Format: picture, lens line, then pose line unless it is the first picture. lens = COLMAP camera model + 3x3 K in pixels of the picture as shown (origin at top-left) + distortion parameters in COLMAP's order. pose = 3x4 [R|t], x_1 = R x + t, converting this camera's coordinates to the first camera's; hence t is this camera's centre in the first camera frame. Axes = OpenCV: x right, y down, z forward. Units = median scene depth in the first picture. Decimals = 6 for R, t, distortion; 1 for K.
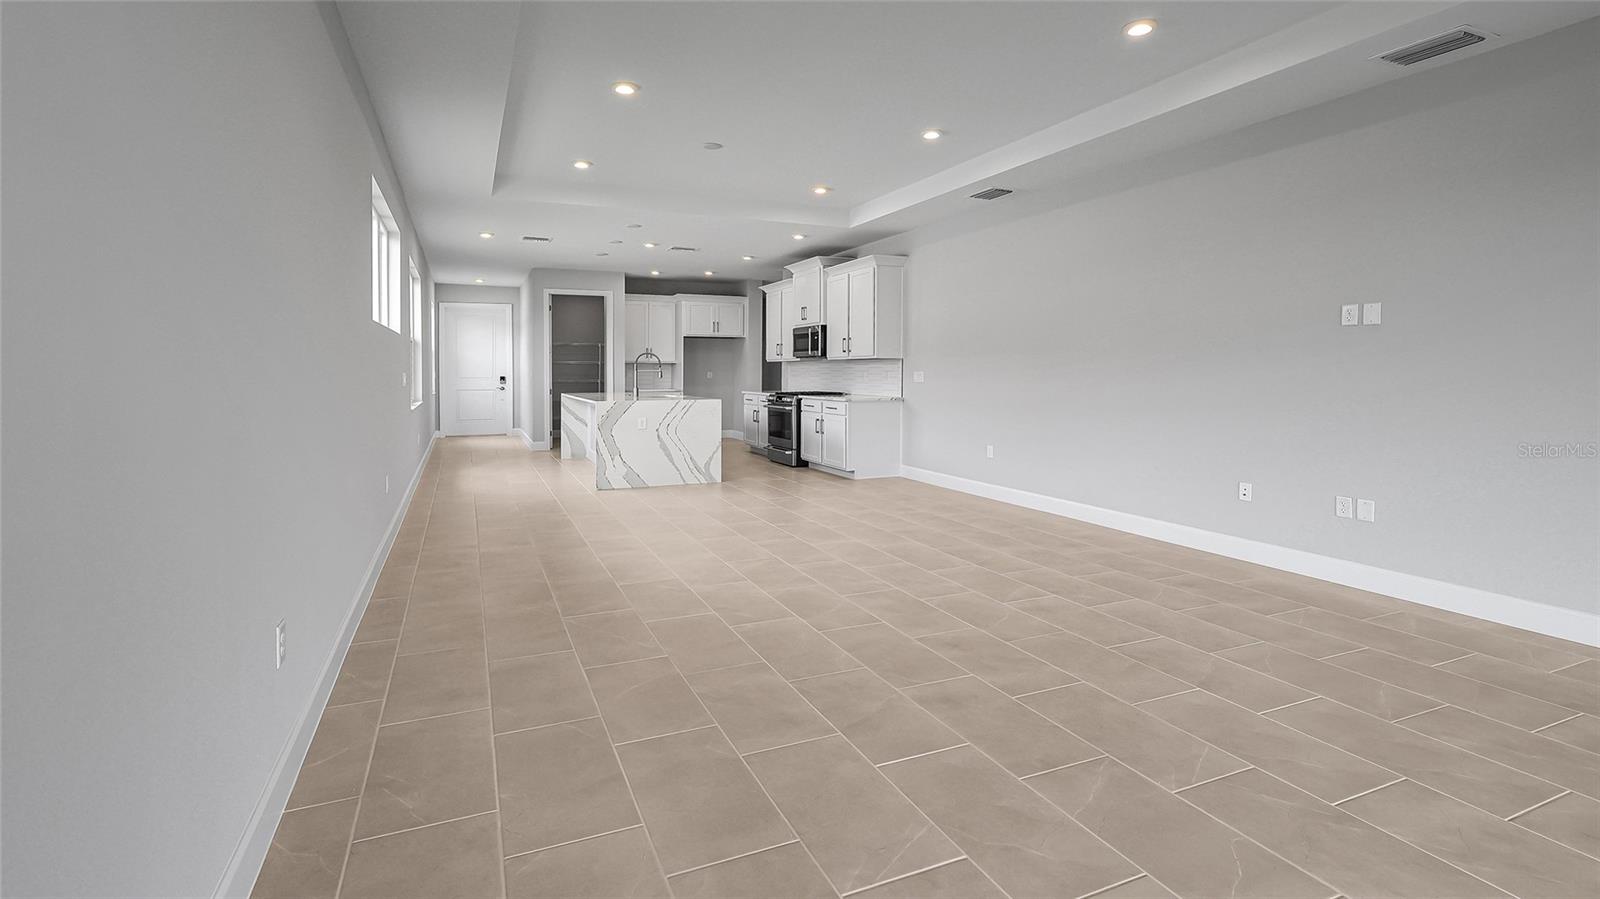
lens RADIAL K [[747.8, 0, 803.5], [0, 747.8, 468.8], [0, 0, 1]] dist [-0.000706, -0.000289]
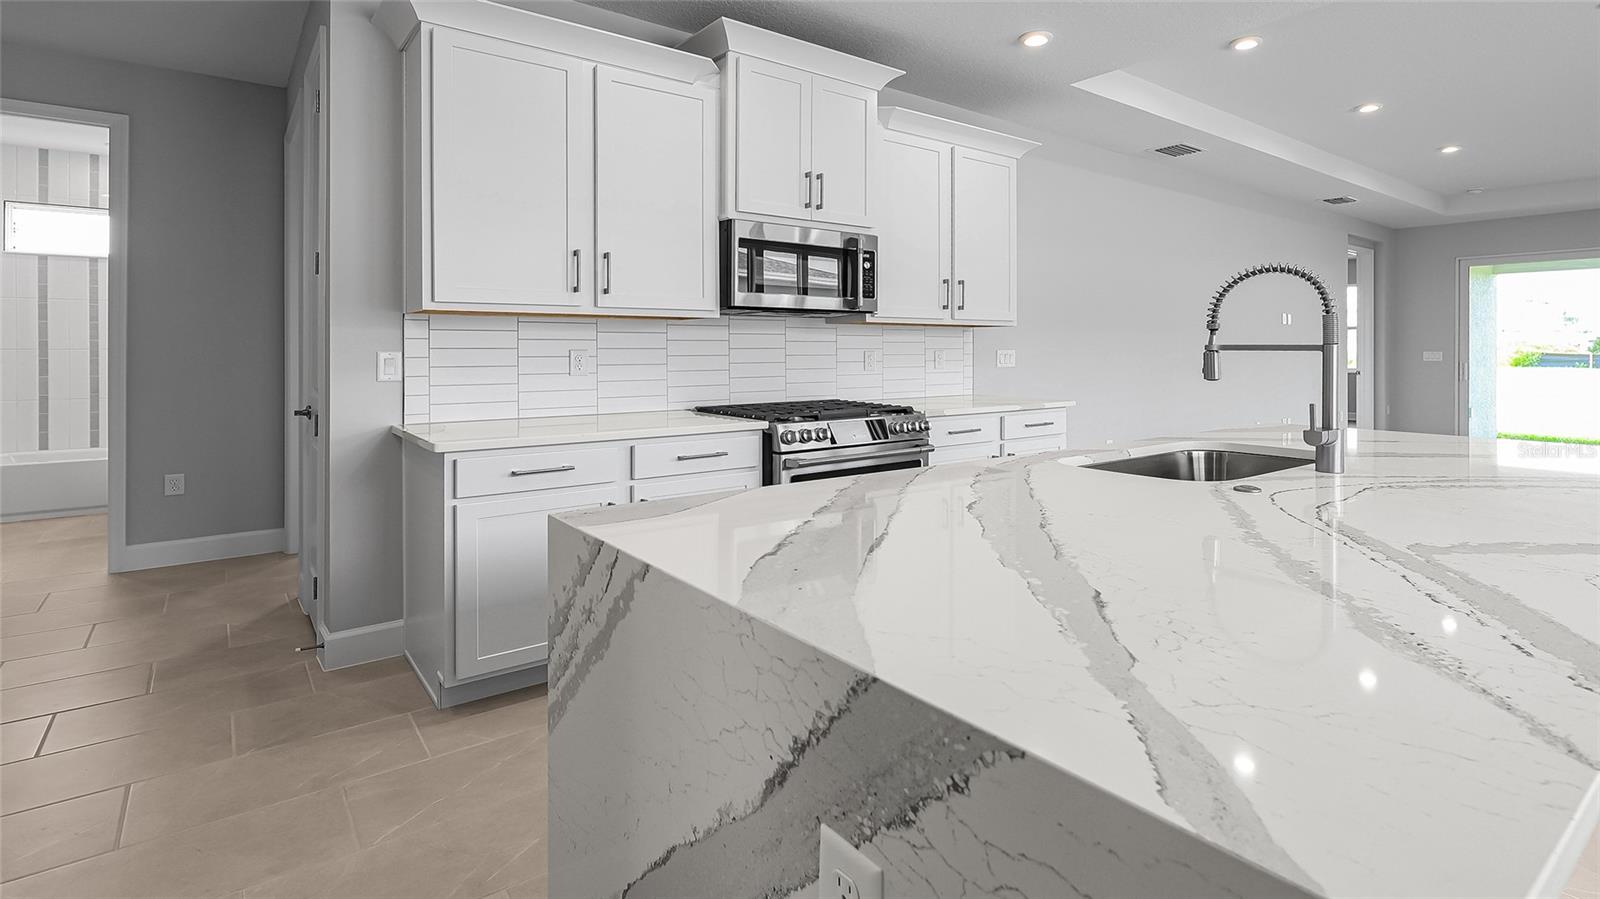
lens RADIAL K [[781.5, 0, 801.2], [0, 781.5, 345.5], [0, 0, 1]] dist [0.000464, -0.000004]
pose [[-0.213484, -0.009695, 0.976898, -0.333657], [0.115912, 0.992636, 0.035182, -0.135840], [-0.970046, 0.120745, -0.210788, 1.002021]]
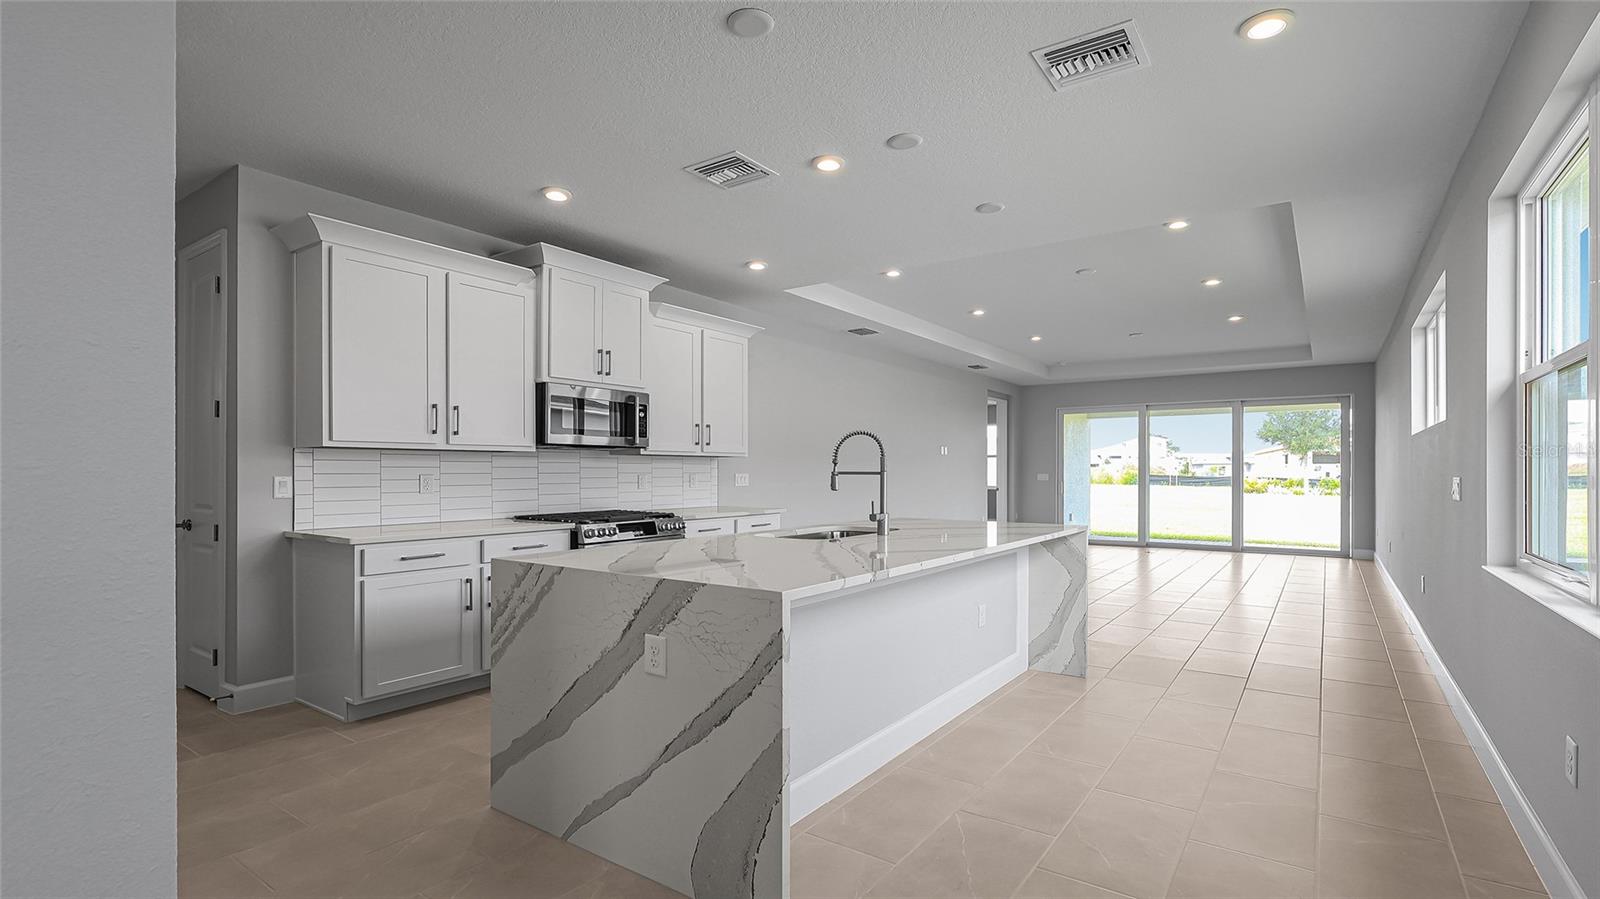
lens RADIAL K [[747.8, 0, 803.5], [0, 747.8, 468.8], [0, 0, 1]] dist [-0.000706, -0.000289]
pose [[-0.505920, -0.010342, 0.862518, -0.464996], [0.098700, 0.992666, 0.069796, -0.144808], [-0.856915, 0.120442, -0.501189, 1.051319]]
